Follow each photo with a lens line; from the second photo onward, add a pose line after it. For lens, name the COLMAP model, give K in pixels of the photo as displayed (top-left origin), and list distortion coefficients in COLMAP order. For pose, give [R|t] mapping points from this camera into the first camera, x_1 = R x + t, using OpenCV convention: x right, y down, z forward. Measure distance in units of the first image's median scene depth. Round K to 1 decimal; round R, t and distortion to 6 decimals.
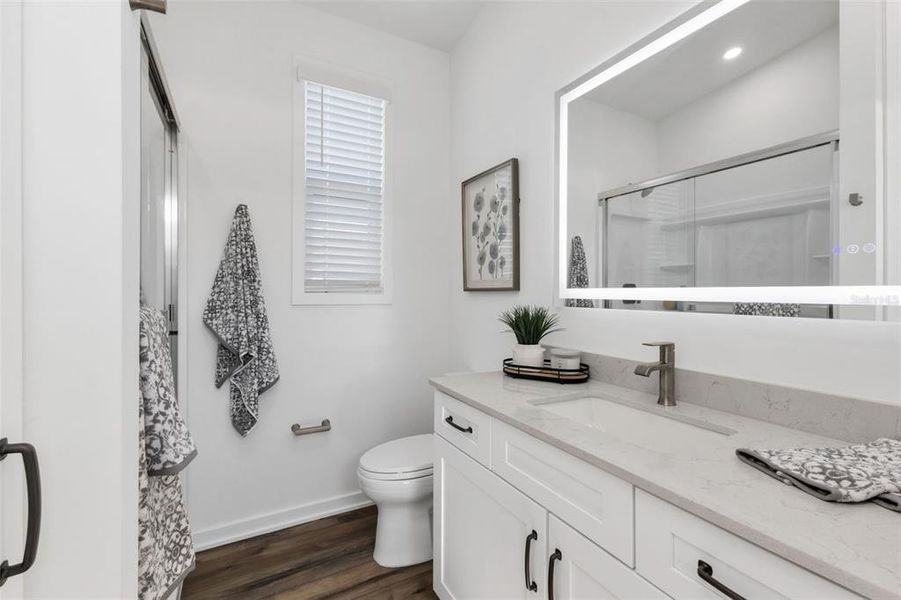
lens RADIAL K [[398.5, 0, 450.5], [0, 398.5, 300.0], [0, 0, 1]] dist [0.012059, -0.000197]
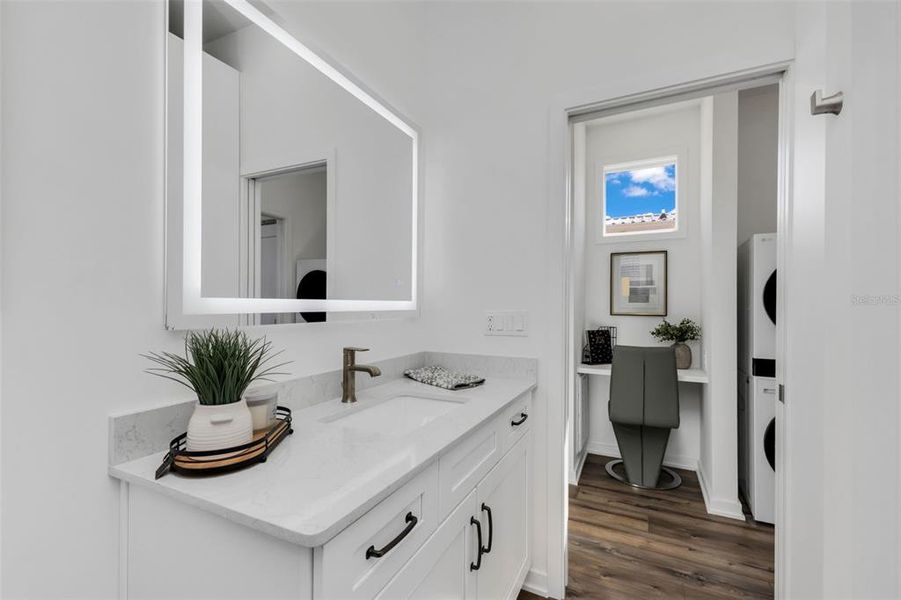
lens RADIAL K [[398.5, 0, 450.5], [0, 398.5, 300.0], [0, 0, 1]] dist [0.012059, -0.000197]
pose [[-0.567988, 0.003464, 0.823030, -0.539613], [0.006469, 0.999979, 0.000256, -0.027951], [-0.823012, 0.005470, -0.567998, 1.276618]]
